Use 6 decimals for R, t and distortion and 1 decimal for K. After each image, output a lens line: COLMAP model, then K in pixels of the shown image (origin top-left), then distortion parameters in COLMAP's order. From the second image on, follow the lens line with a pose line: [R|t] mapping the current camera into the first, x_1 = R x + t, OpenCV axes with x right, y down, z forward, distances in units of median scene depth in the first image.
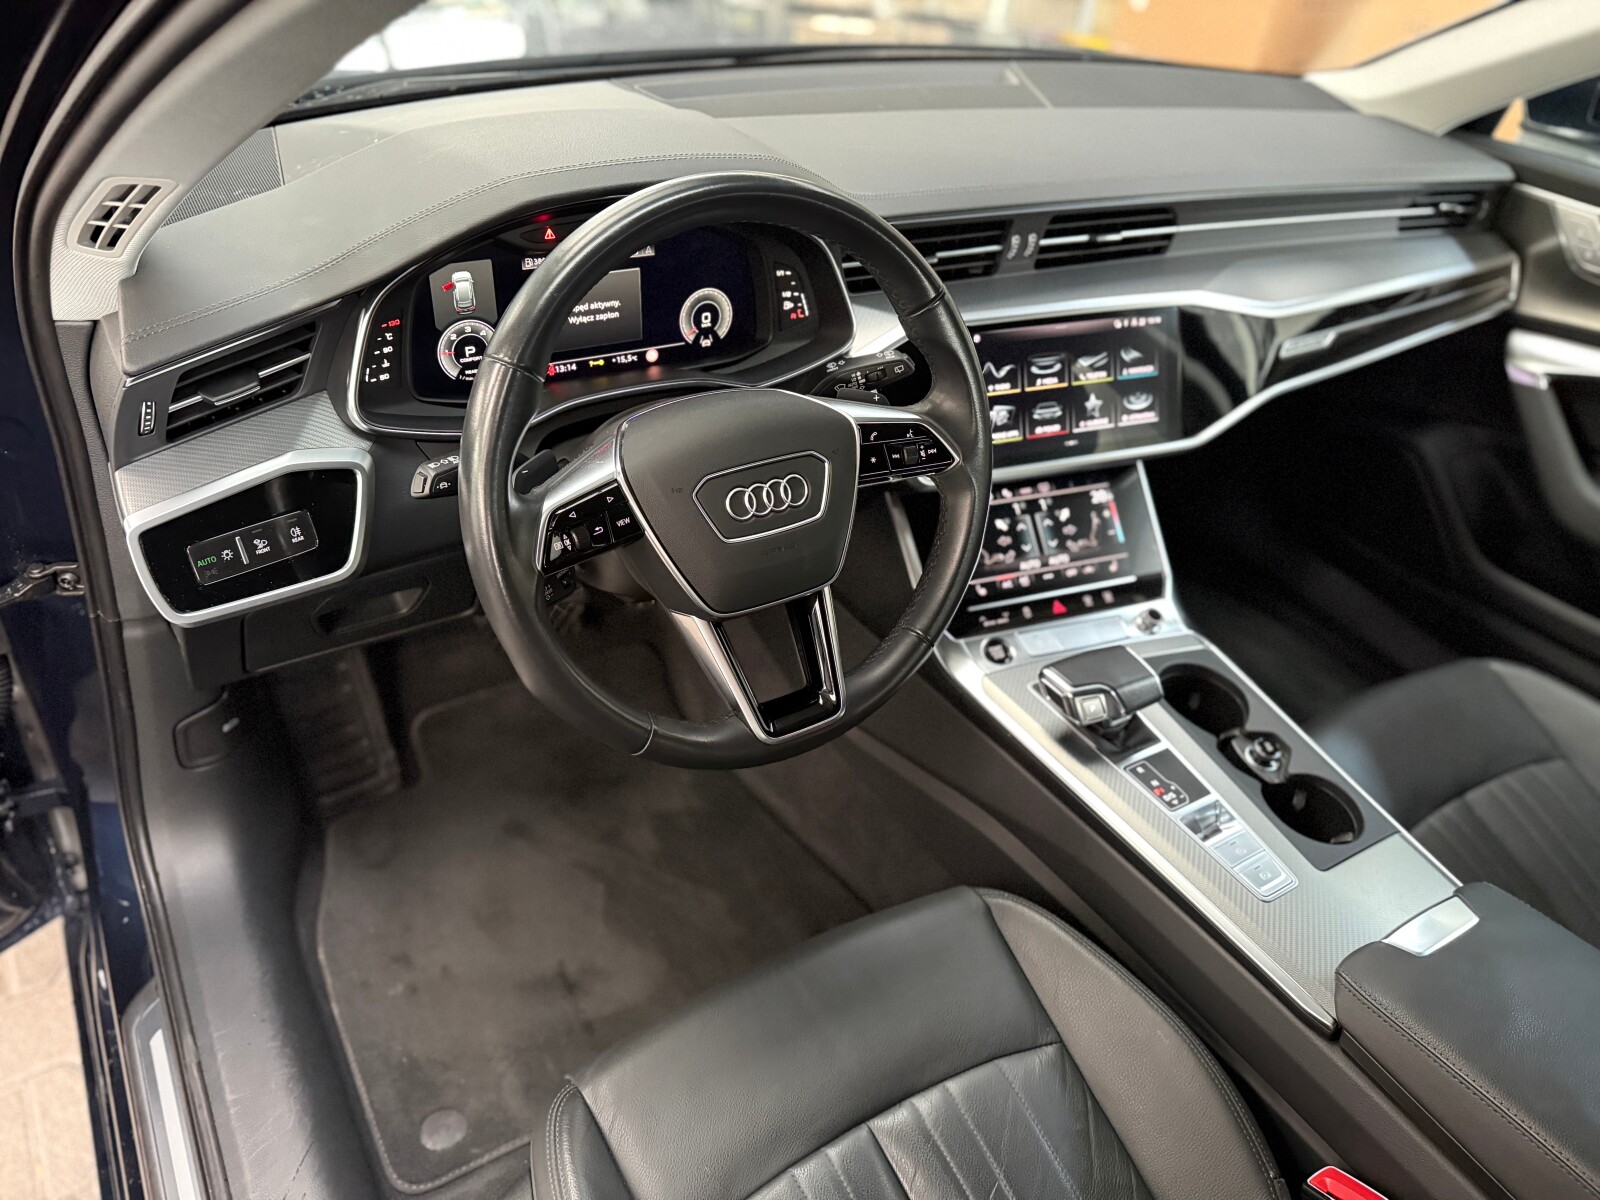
lens RADIAL K [[1101.0, 0, 786.0], [0, 1101.0, 603.0], [0, 0, 1]] dist [0.124564, -0.197225]
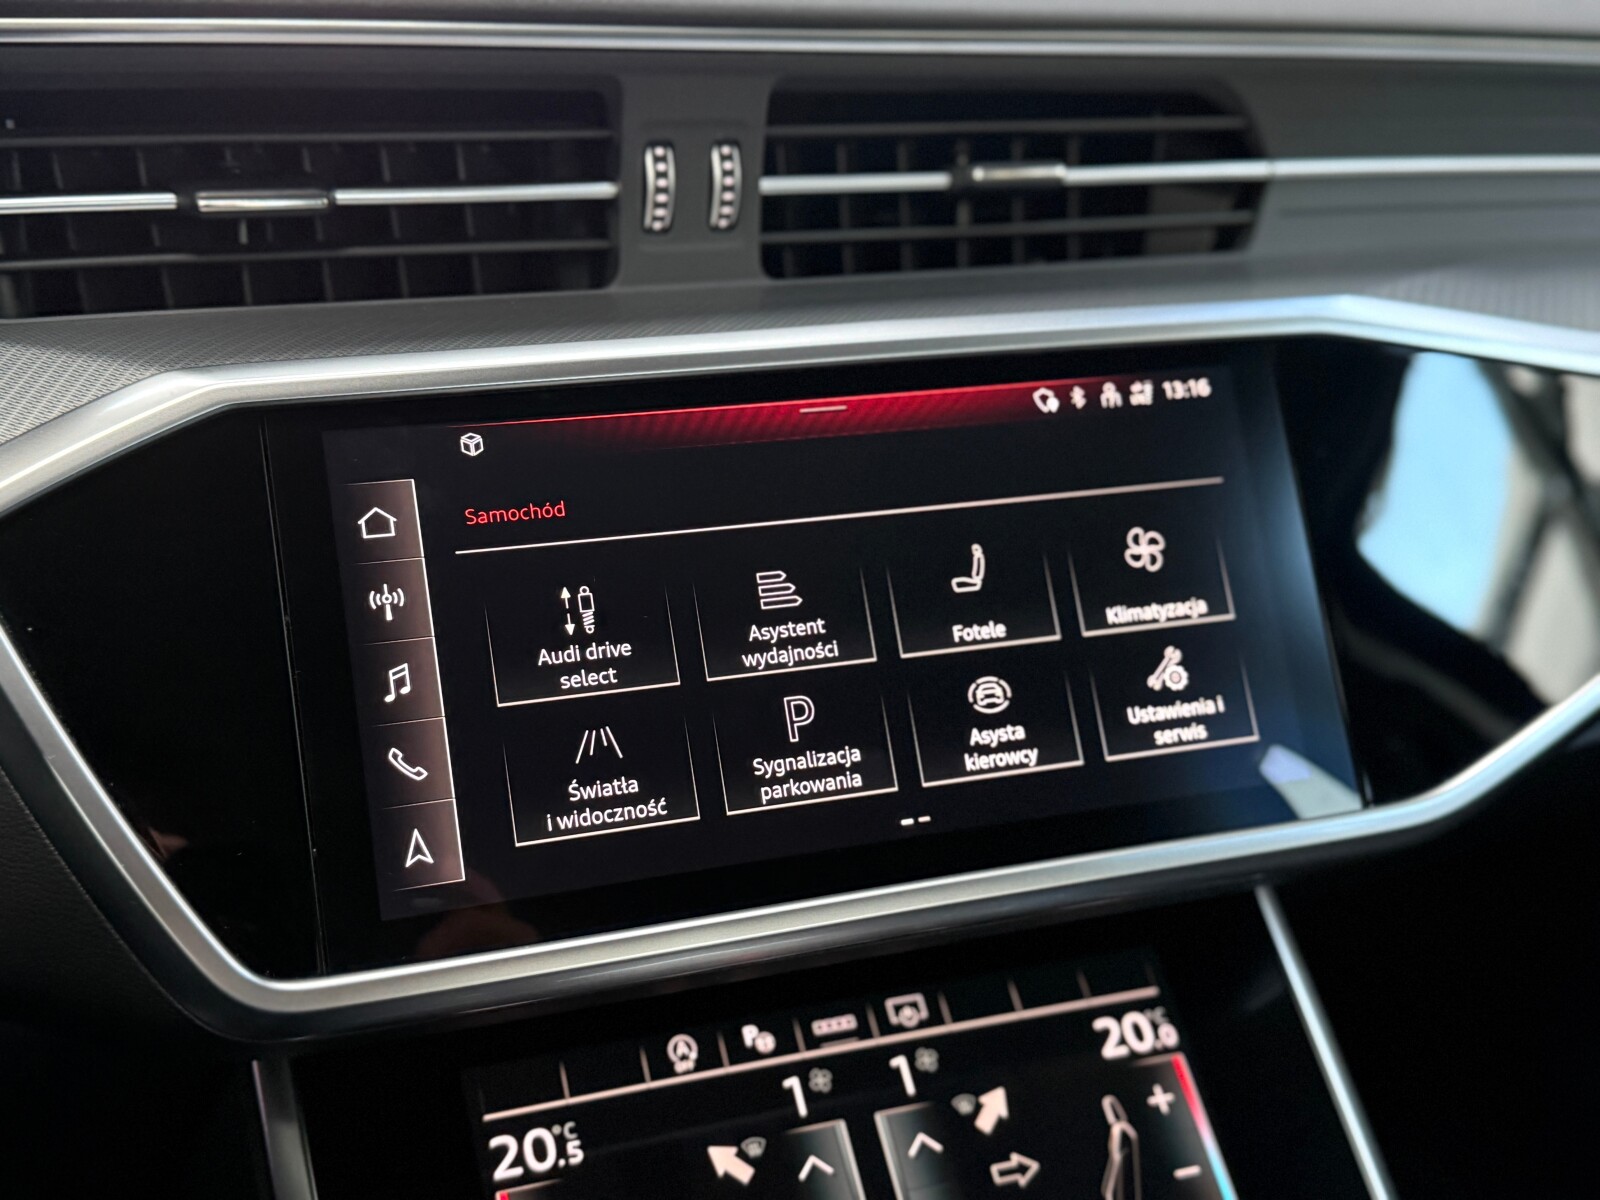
lens RADIAL K [[1836.6, 0, 791.9], [0, 1836.6, 600.6], [0, 0, 1]] dist [0.121680, -0.032341]
pose [[0.994469, -0.075797, -0.072706, 0.261970], [0.045138, 0.933485, -0.355766, -0.040053], [0.094836, 0.350516, 0.931743, 0.575778]]
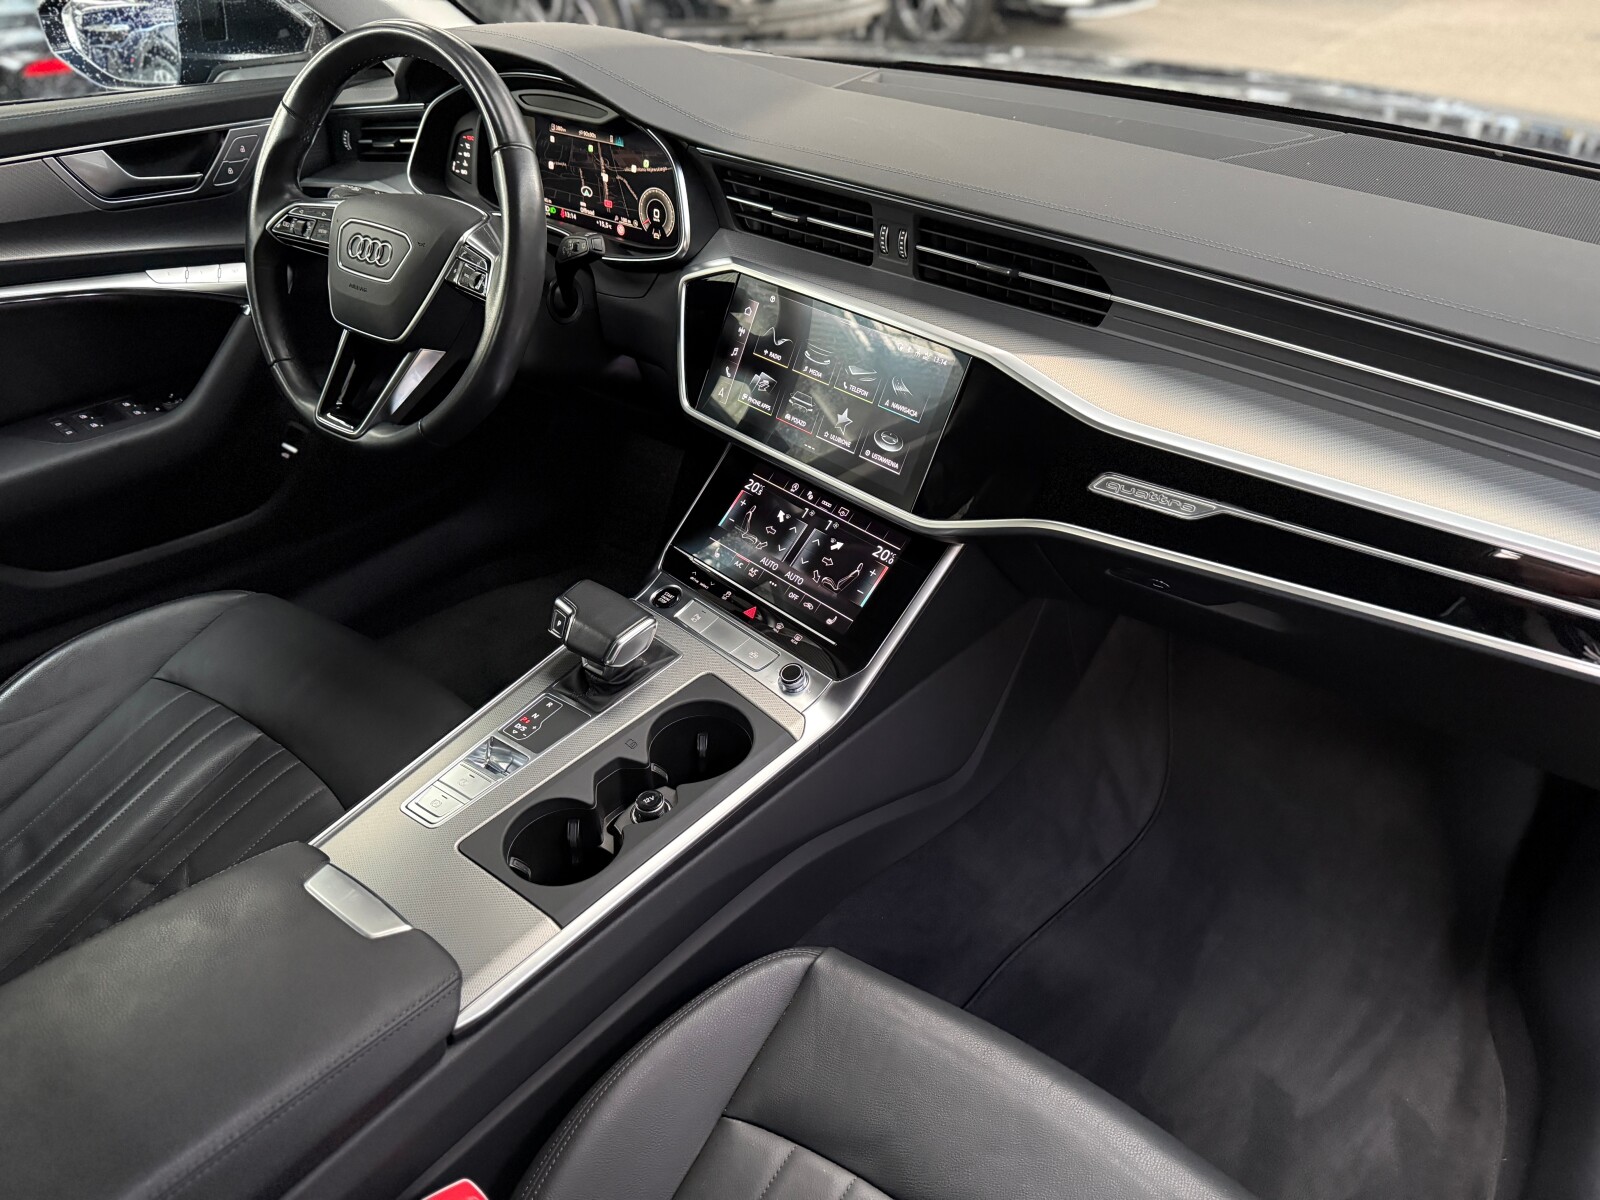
lens RADIAL K [[1109.5, 0, 792.1], [0, 1109.5, 602.0], [0, 0, 1]] dist [0.177764, -0.396197]
pose [[0.371640, 0.449548, -0.812275, 1.051553], [-0.549599, 0.811684, 0.197763, -0.213738], [0.748215, 0.372928, 0.548725, 0.534287]]
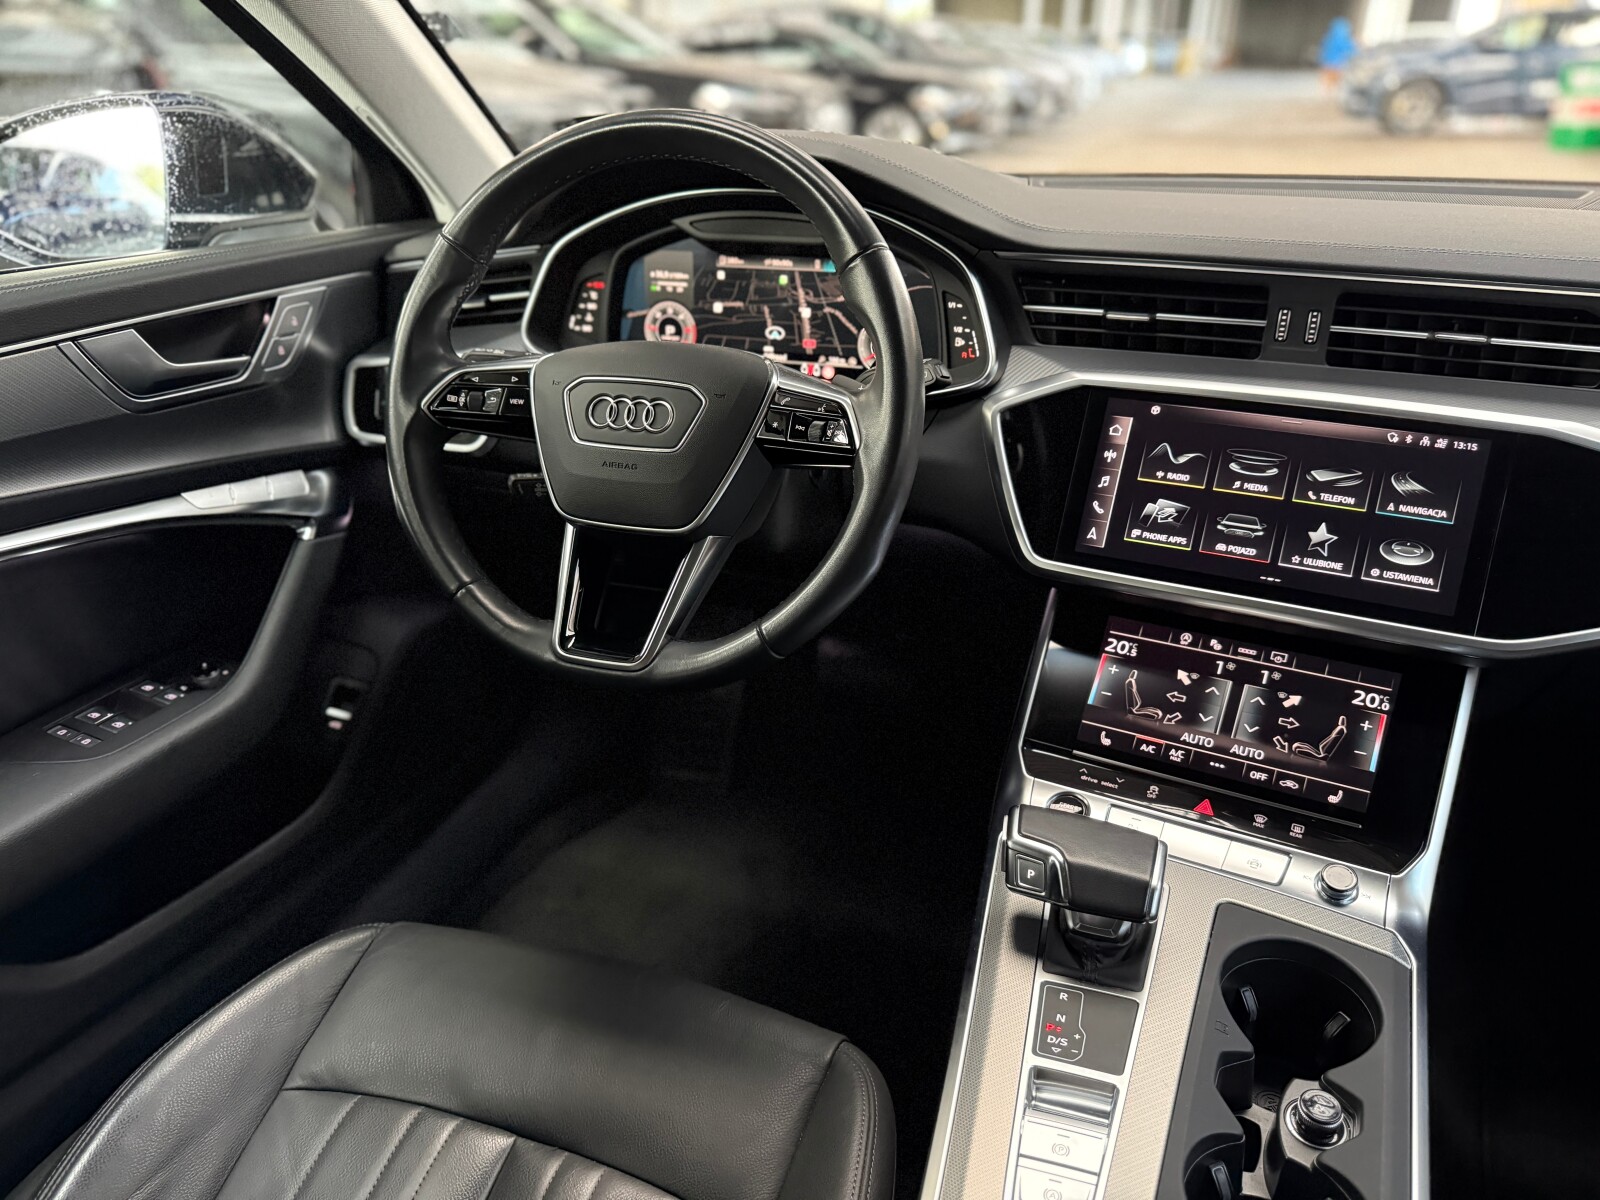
lens RADIAL K [[1119.9, 0, 800.0], [0, 1119.9, 600.0], [0, 0, 1]] dist [0.154943, -0.362968]
pose [[0.624796, 0.237298, -0.743855, 0.612055], [-0.420022, 0.905254, -0.064010, 0.040426], [0.658188, 0.352429, 0.665269, 0.324180]]
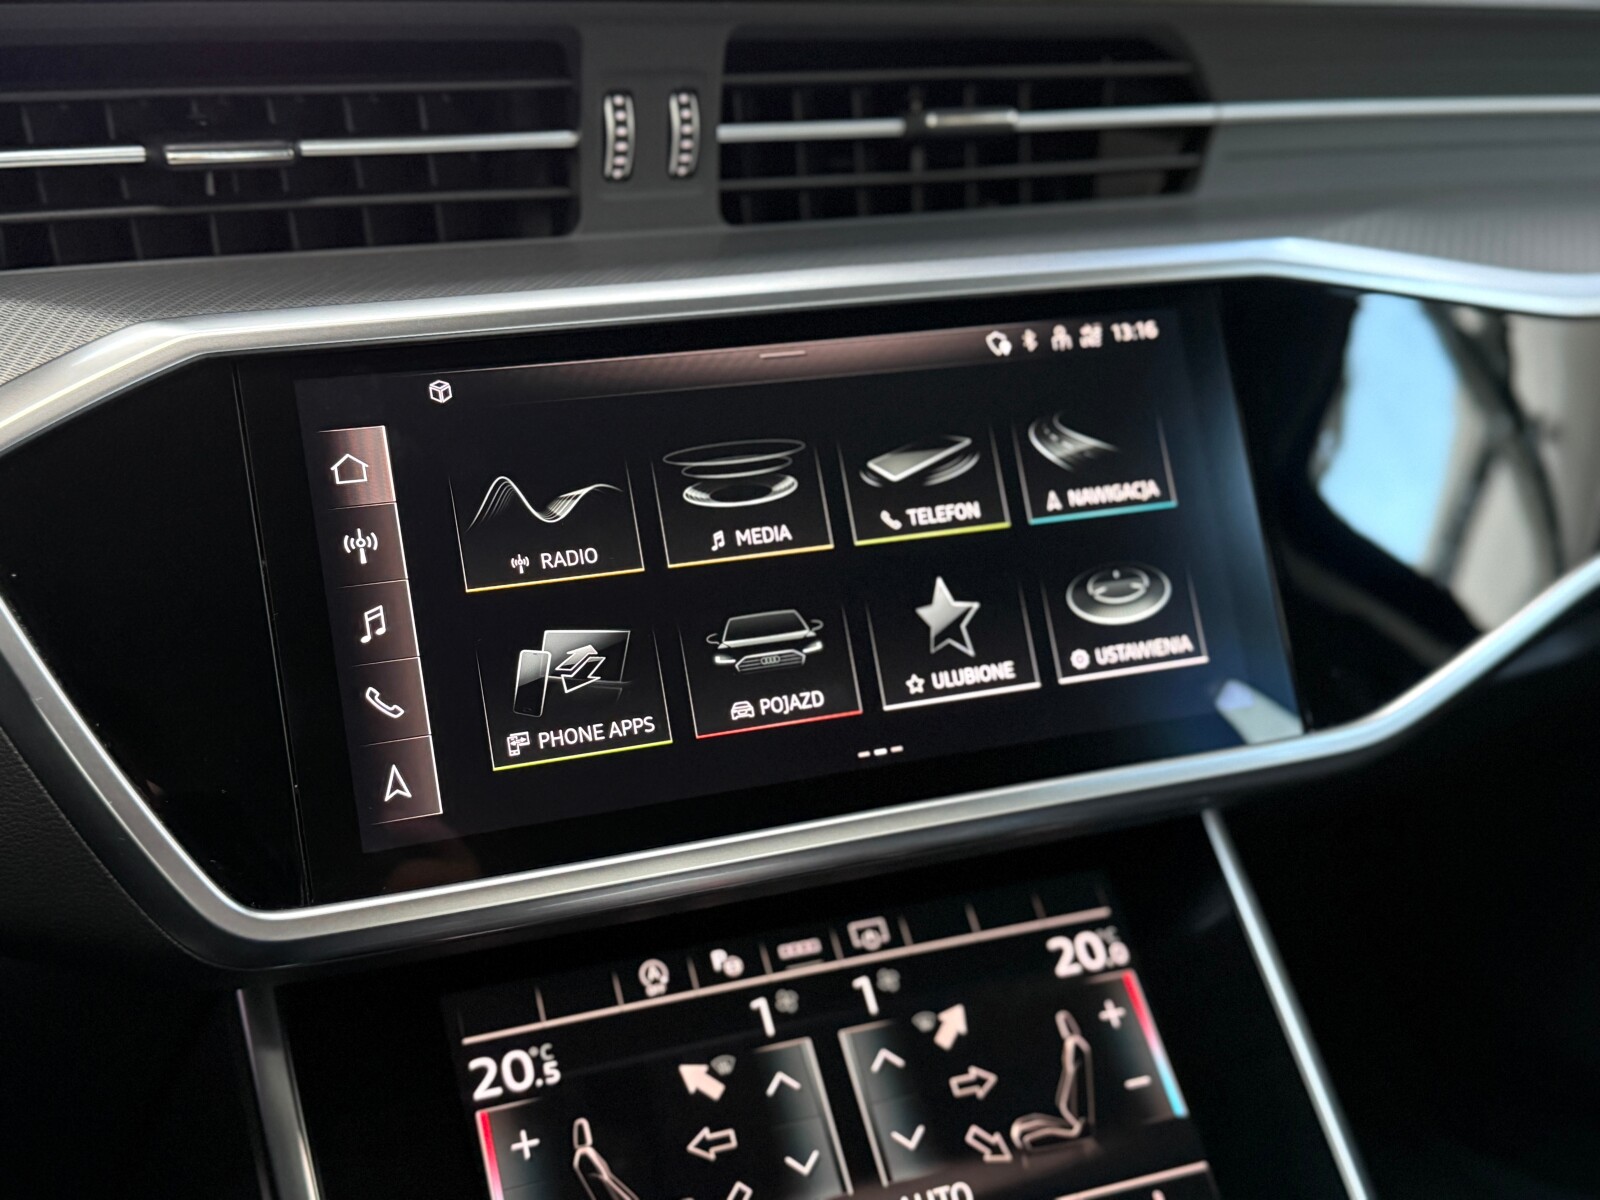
lens RADIAL K [[1836.6, 0, 791.9], [0, 1836.6, 600.6], [0, 0, 1]] dist [0.121680, -0.032341]
pose [[0.994920, -0.084886, -0.054124, 0.262541], [0.062857, 0.943739, -0.324663, -0.034582], [0.078638, 0.319611, 0.944280, 0.562239]]
